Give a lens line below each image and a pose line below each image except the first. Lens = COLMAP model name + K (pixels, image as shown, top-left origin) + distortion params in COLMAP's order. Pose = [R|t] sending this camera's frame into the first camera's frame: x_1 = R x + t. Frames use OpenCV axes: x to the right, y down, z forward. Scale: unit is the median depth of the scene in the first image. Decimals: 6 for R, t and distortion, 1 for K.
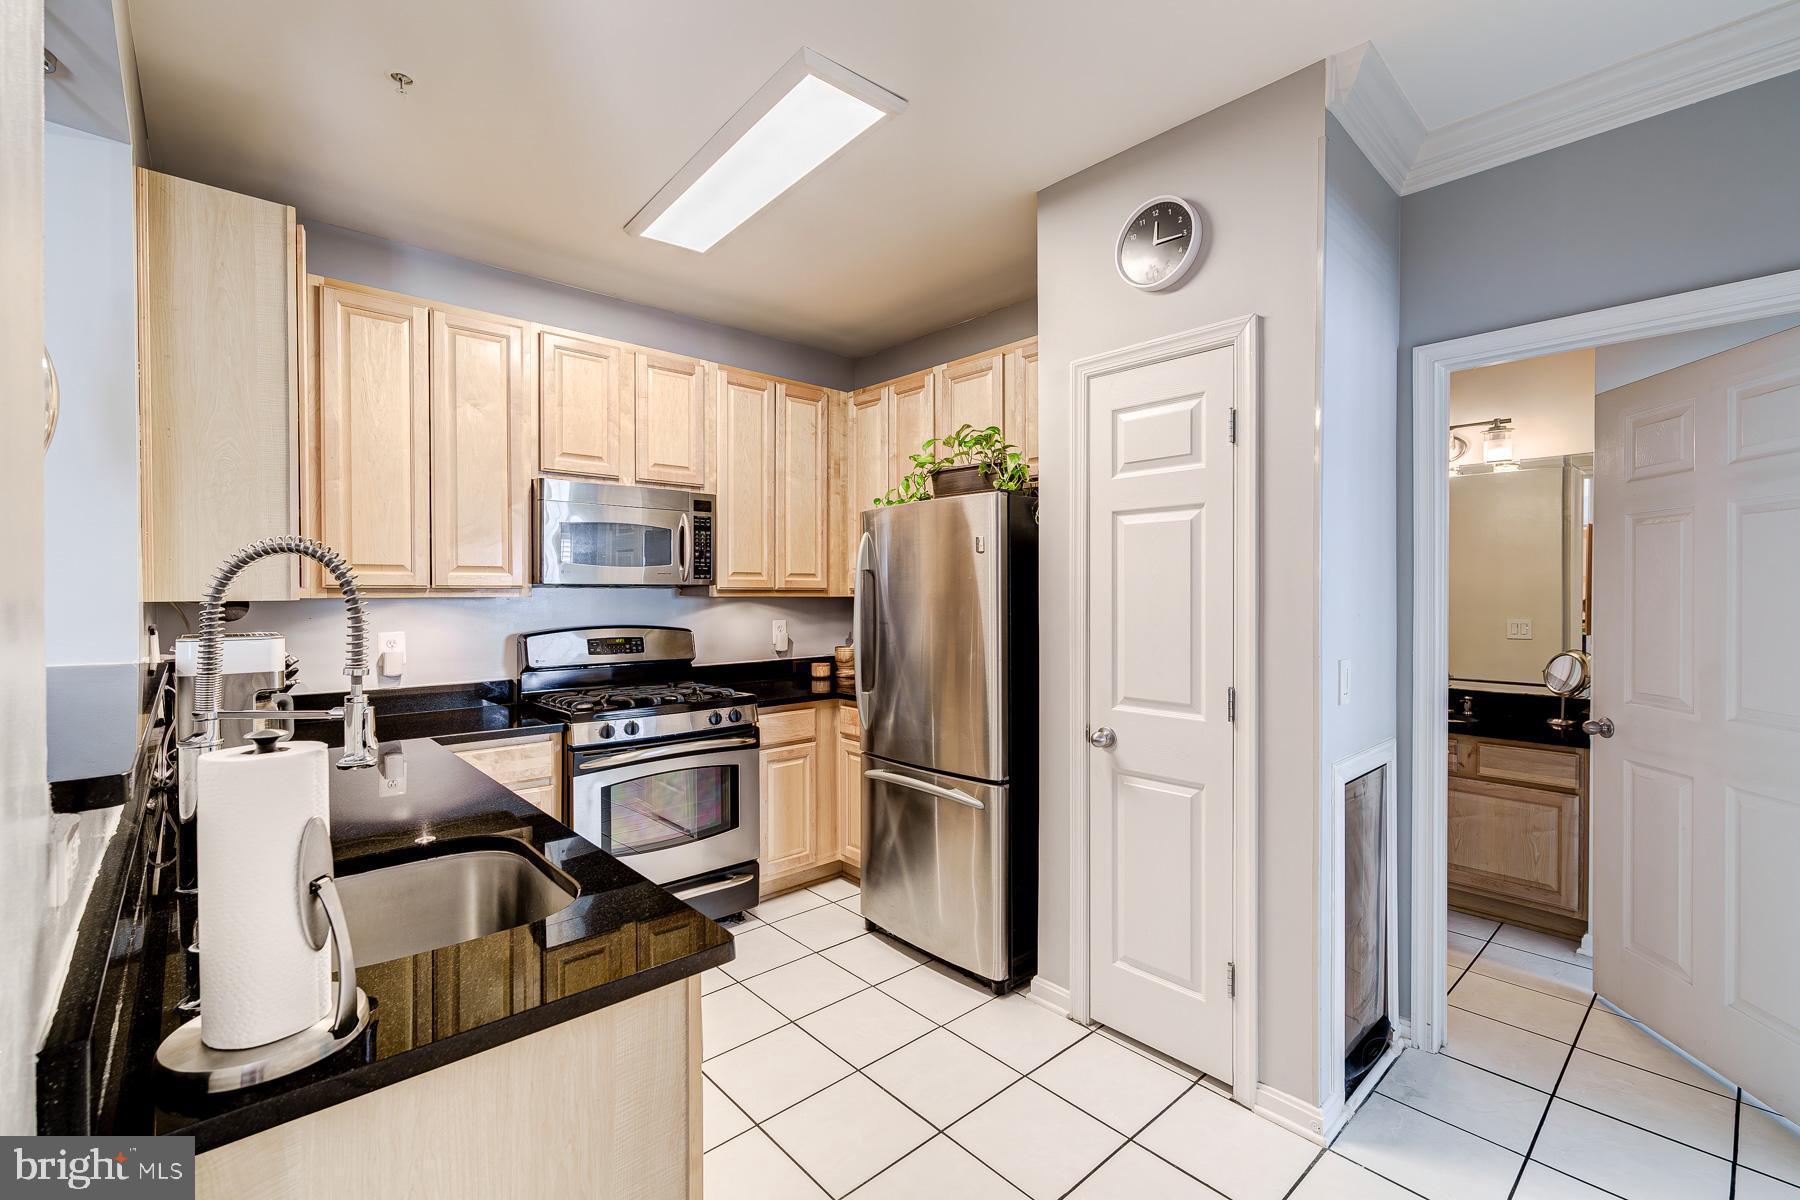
lens RADIAL K [[783.3, 0, 911.0], [0, 783.3, 599.3], [0, 0, 1]] dist [0.005409, 0.000085]
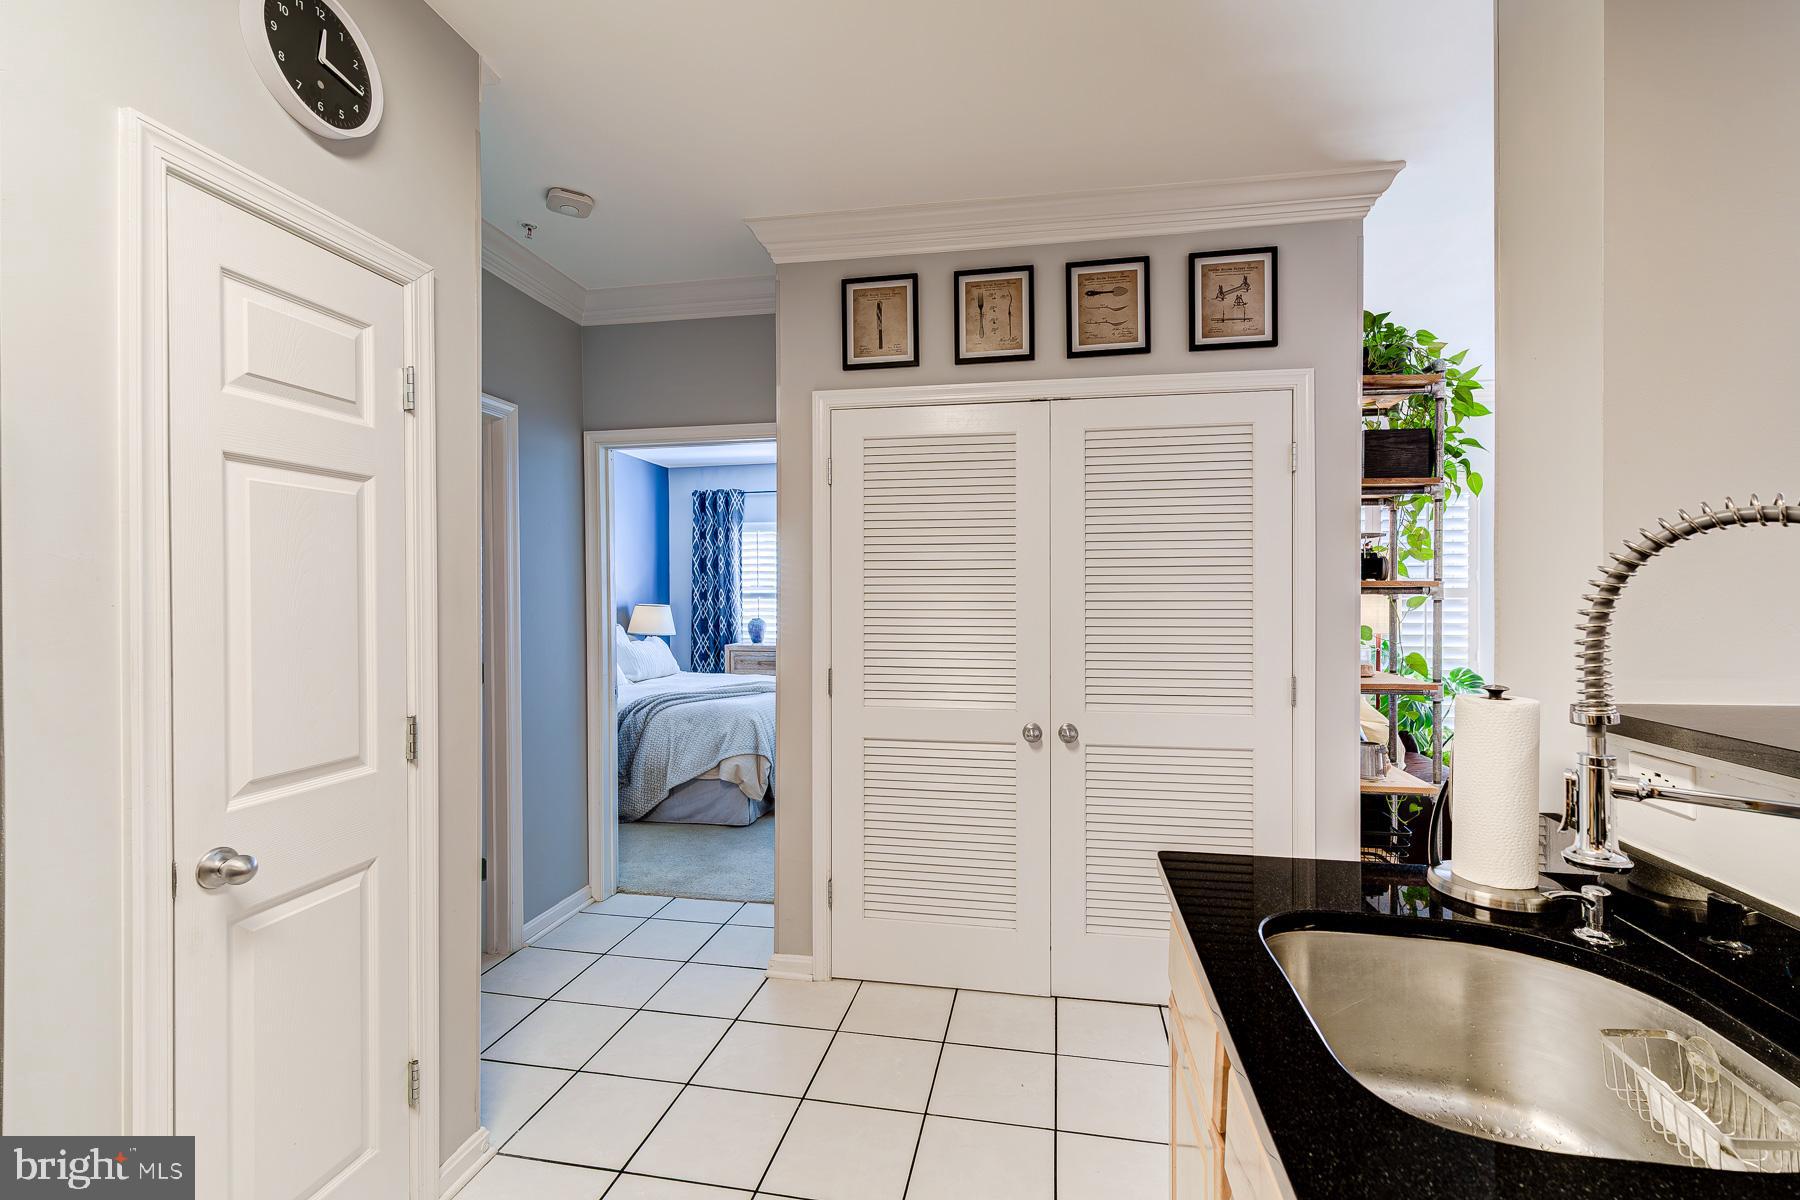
lens RADIAL K [[783.3, 0, 911.0], [0, 783.3, 598.1], [0, 0, 1]] dist [0.005409, 0.000085]
pose [[-0.600317, 0.000012, 0.799762, -0.369153], [0.012062, 0.999886, 0.009040, -0.006906], [-0.799671, 0.015073, -0.600249, 0.743946]]
